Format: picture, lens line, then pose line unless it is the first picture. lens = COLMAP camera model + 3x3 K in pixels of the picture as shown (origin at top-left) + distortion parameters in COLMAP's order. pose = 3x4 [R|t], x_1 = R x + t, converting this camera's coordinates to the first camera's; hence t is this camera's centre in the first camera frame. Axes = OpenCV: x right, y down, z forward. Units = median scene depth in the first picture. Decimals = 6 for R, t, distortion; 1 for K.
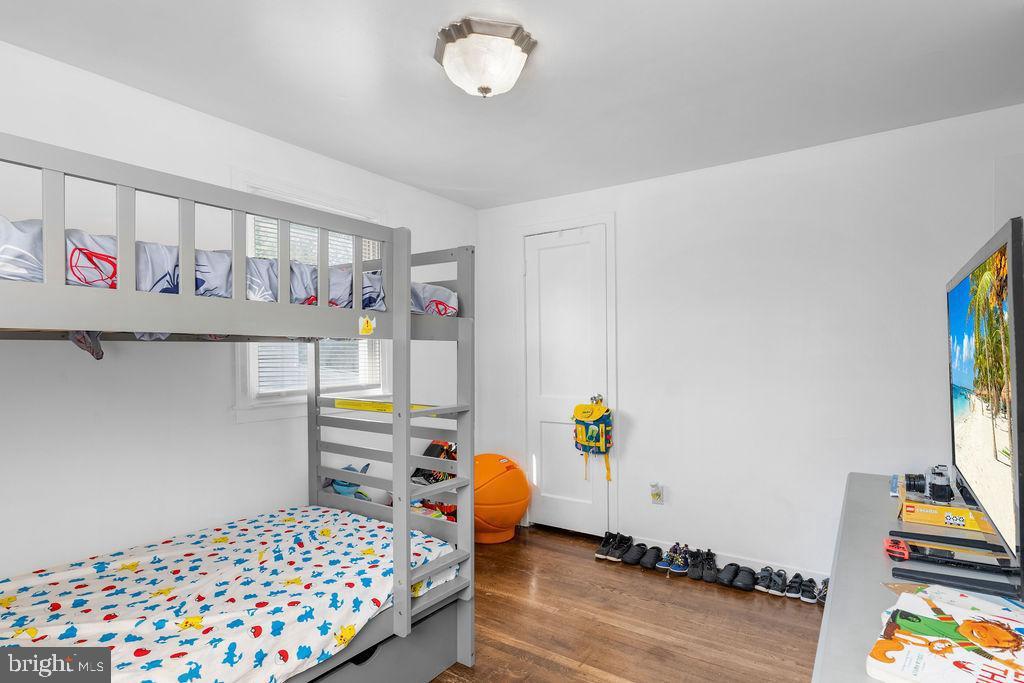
lens RADIAL K [[532.4, 0, 514.4], [0, 532.4, 345.2], [0, 0, 1]] dist [-0.002275, 0.000715]
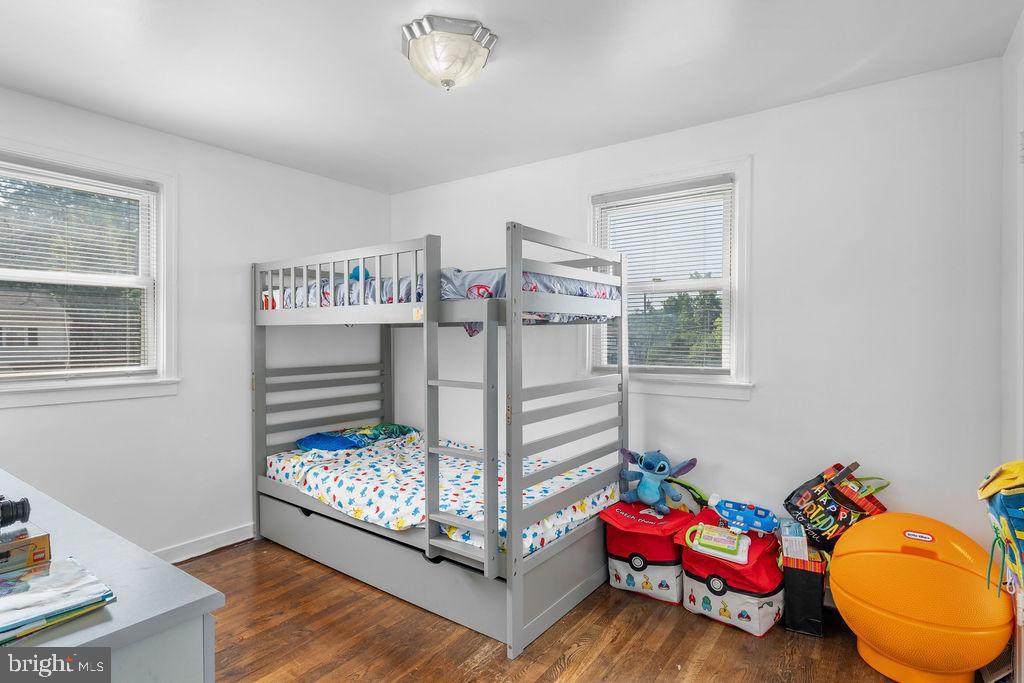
lens RADIAL K [[532.4, 0, 517.3], [0, 532.4, 335.5], [0, 0, 1]] dist [-0.002275, 0.000715]
pose [[-0.019709, 0.003363, -0.999800, 1.007753], [0.013449, 0.999905, 0.003098, 0.017638], [0.999715, -0.013385, -0.019753, 1.182619]]
